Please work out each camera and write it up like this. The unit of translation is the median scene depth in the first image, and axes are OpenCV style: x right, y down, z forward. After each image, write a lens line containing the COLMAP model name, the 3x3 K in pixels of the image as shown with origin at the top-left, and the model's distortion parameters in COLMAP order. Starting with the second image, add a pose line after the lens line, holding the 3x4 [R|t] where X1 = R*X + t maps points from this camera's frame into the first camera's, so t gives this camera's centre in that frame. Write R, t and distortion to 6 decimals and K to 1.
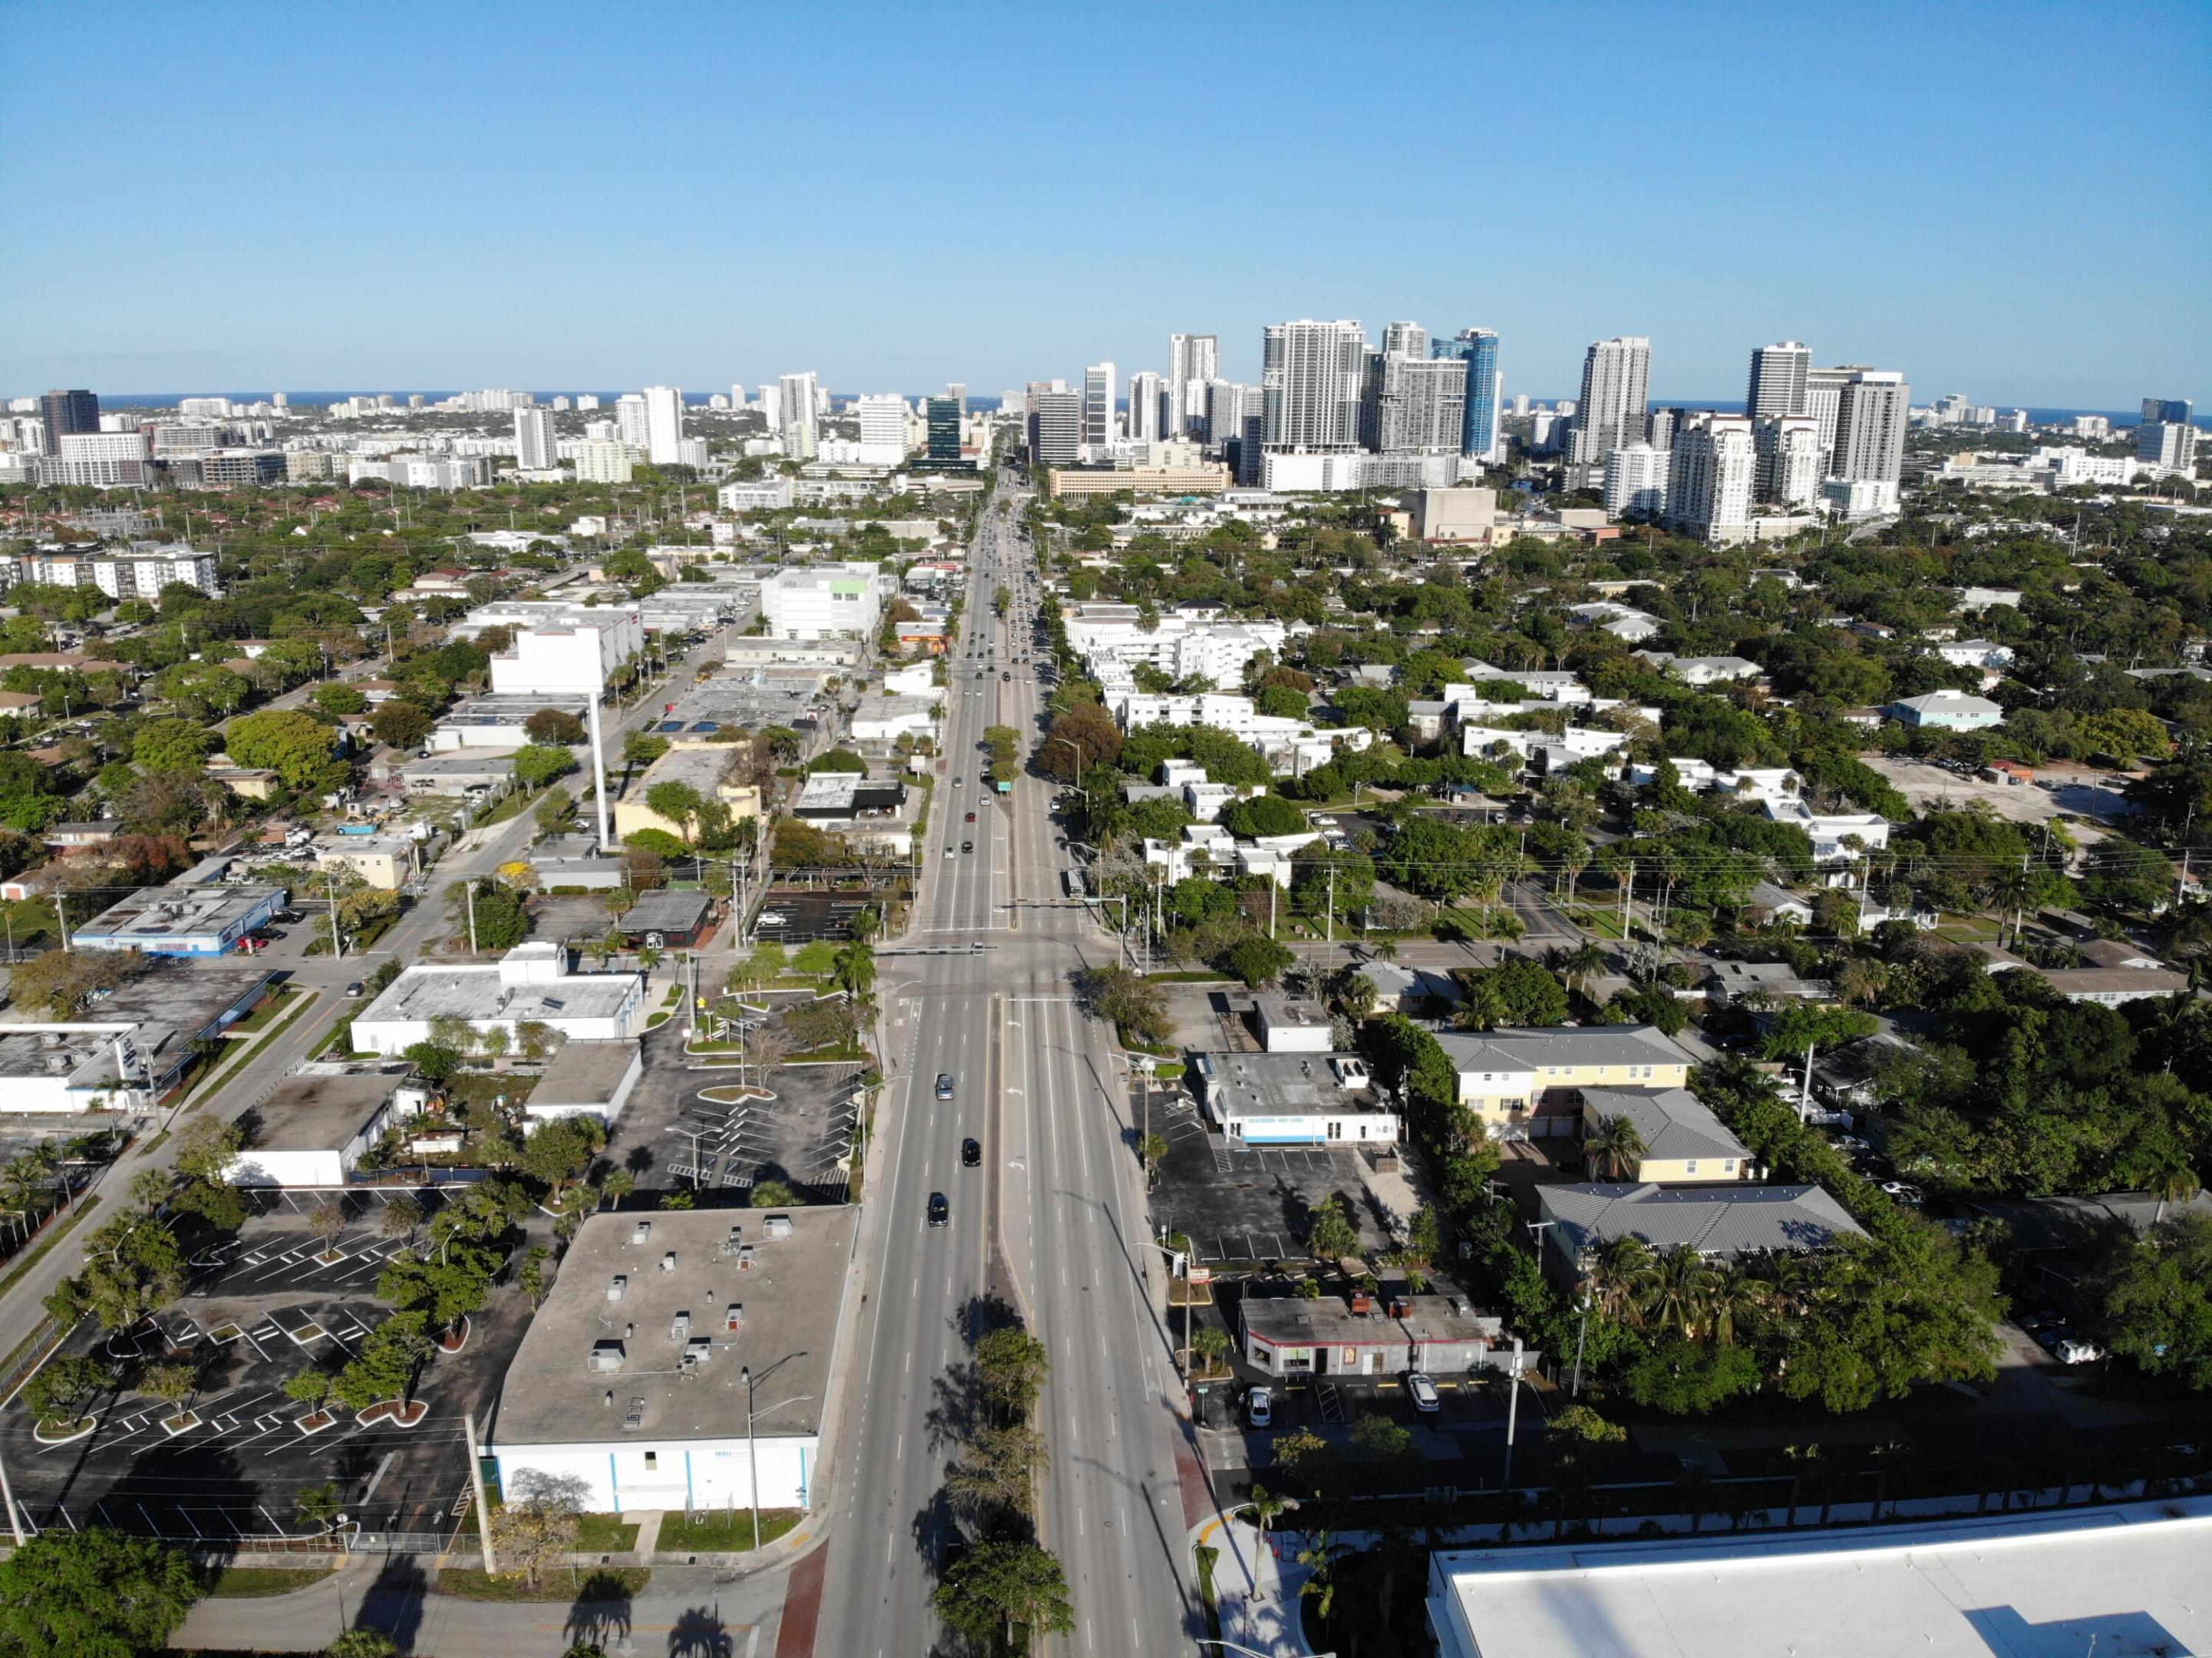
lens RADIAL K [[1555.5, 0, 1110.0], [0, 1555.5, 823.6], [0, 0, 1]] dist [-0.024470, -0.054749]
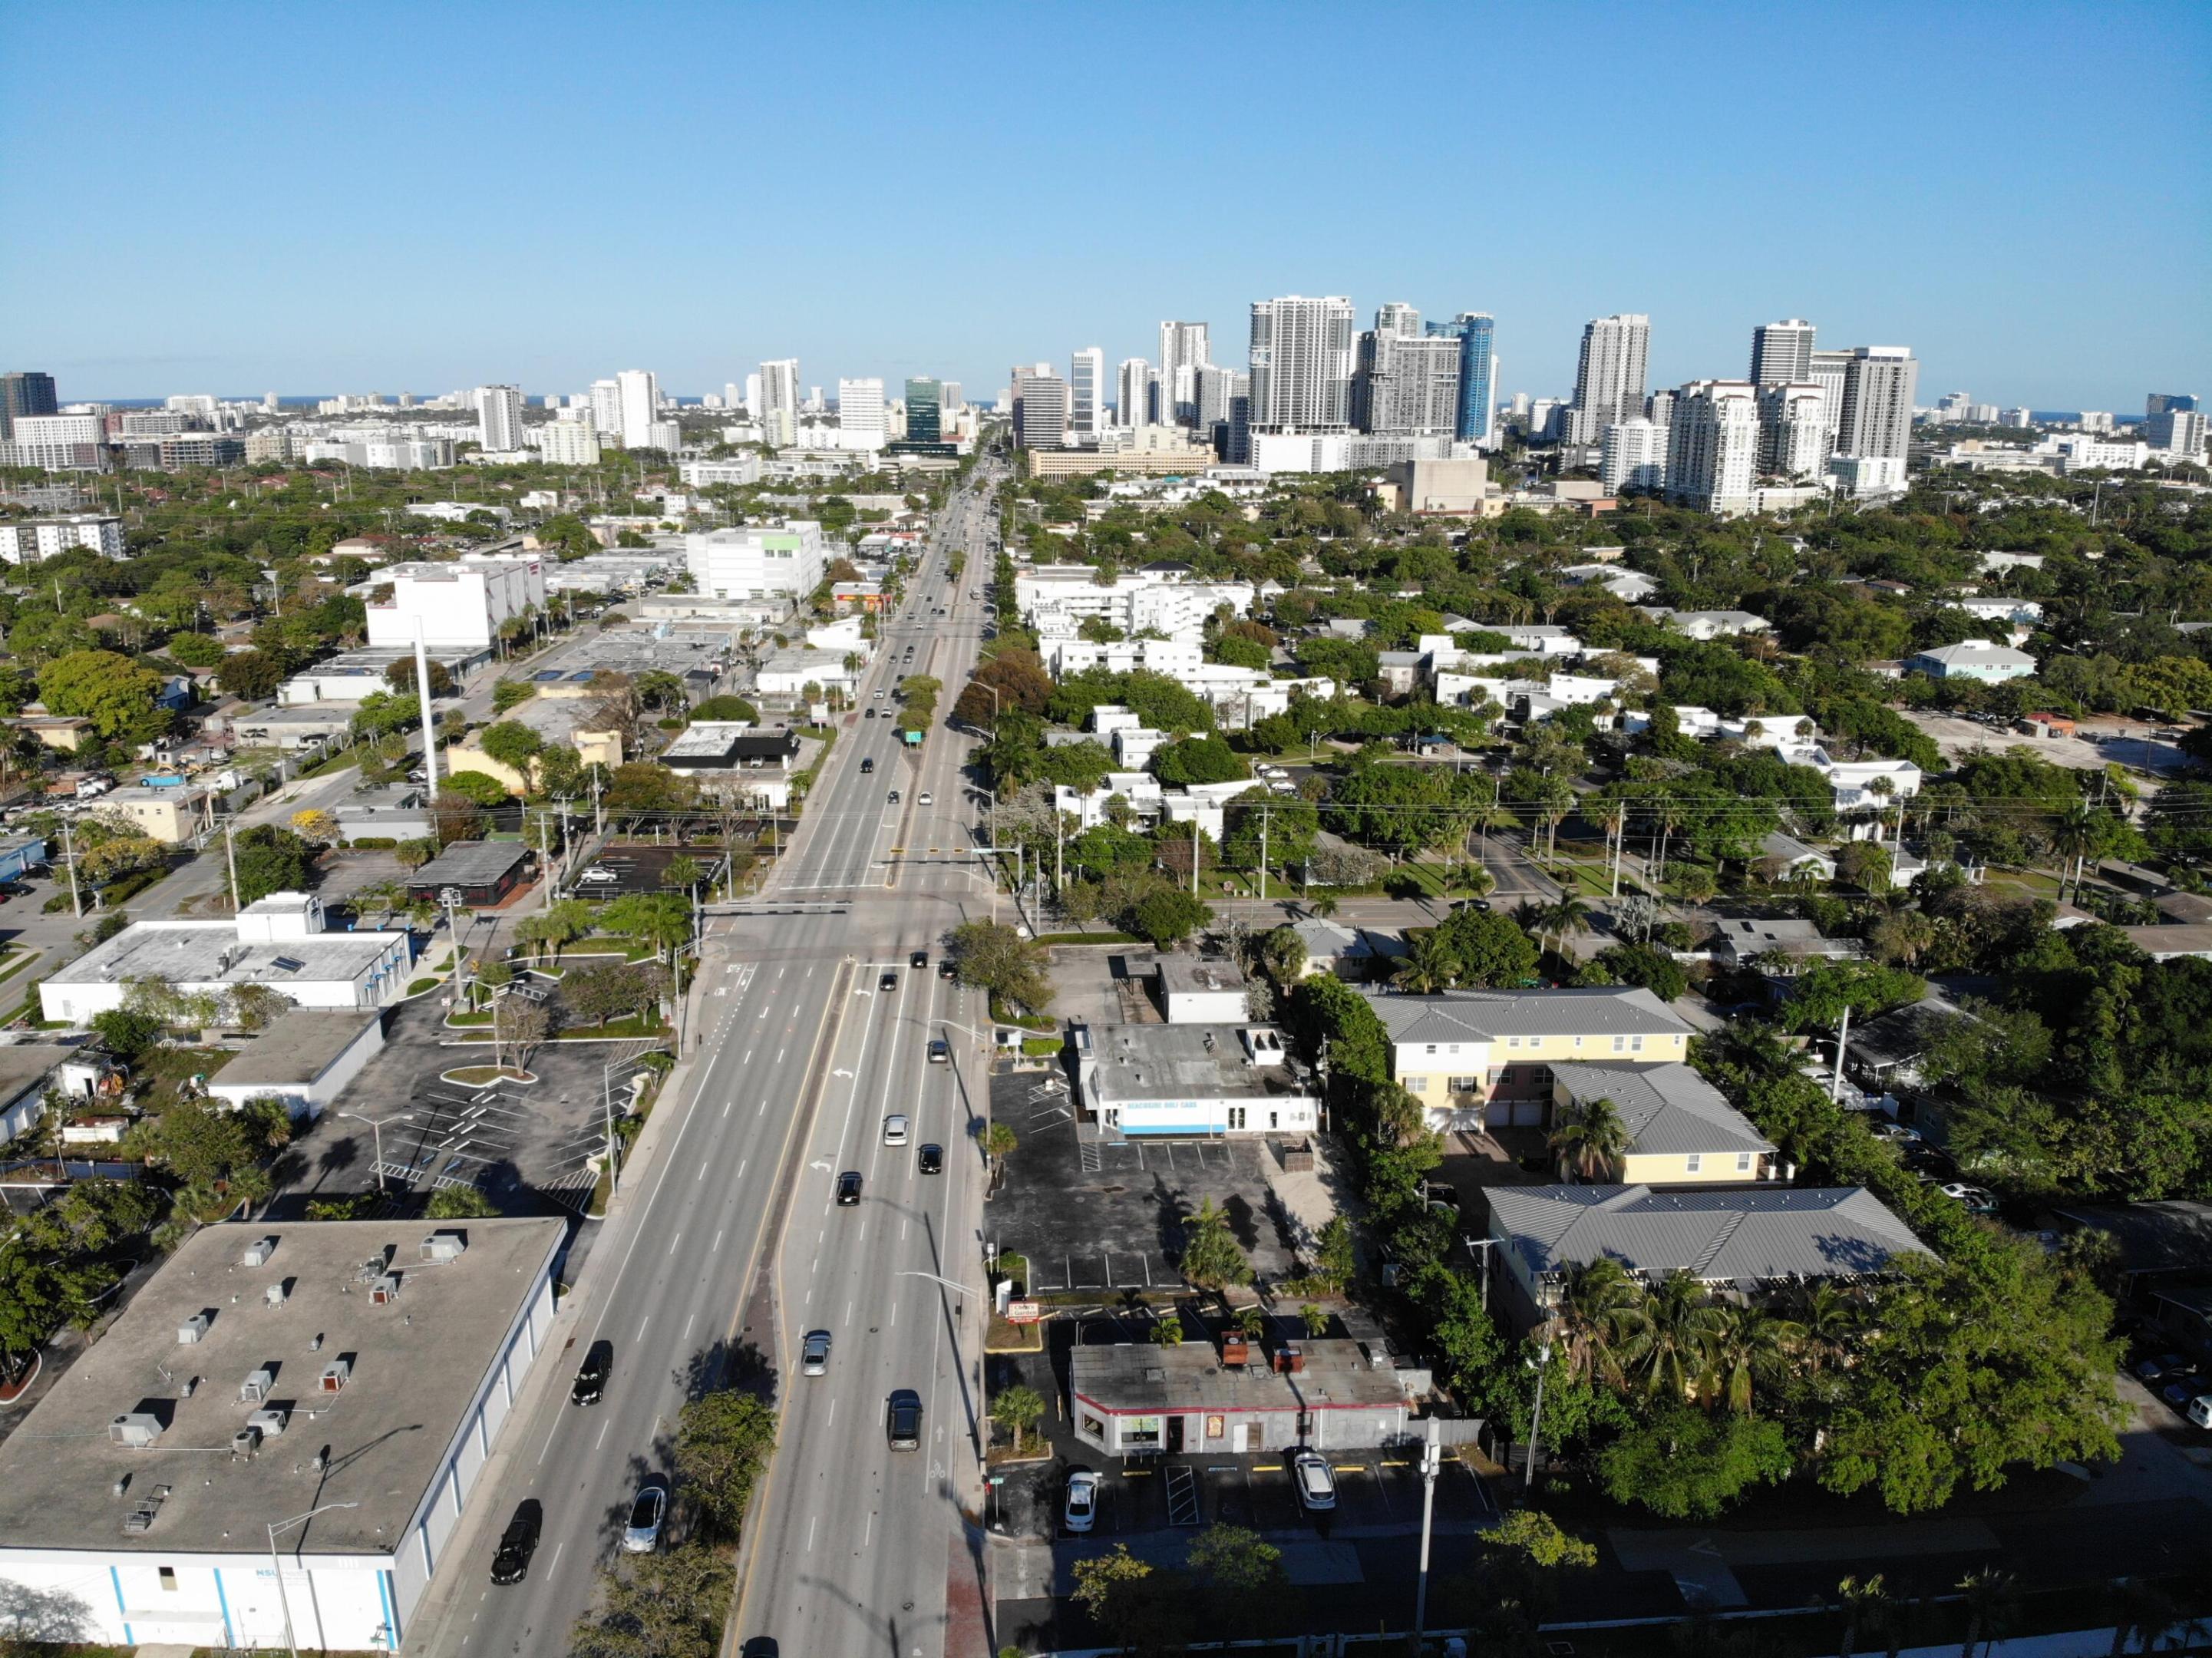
lens RADIAL K [[1555.5, 0, 1122.1], [0, 1555.5, 814.8], [0, 0, 1]] dist [-0.024470, -0.054749]
pose [[0.999985, -0.000362, 0.005463, 0.055739], [0.000415, 0.999952, -0.009839, 0.035311], [-0.005459, 0.009841, 0.999937, 0.146483]]
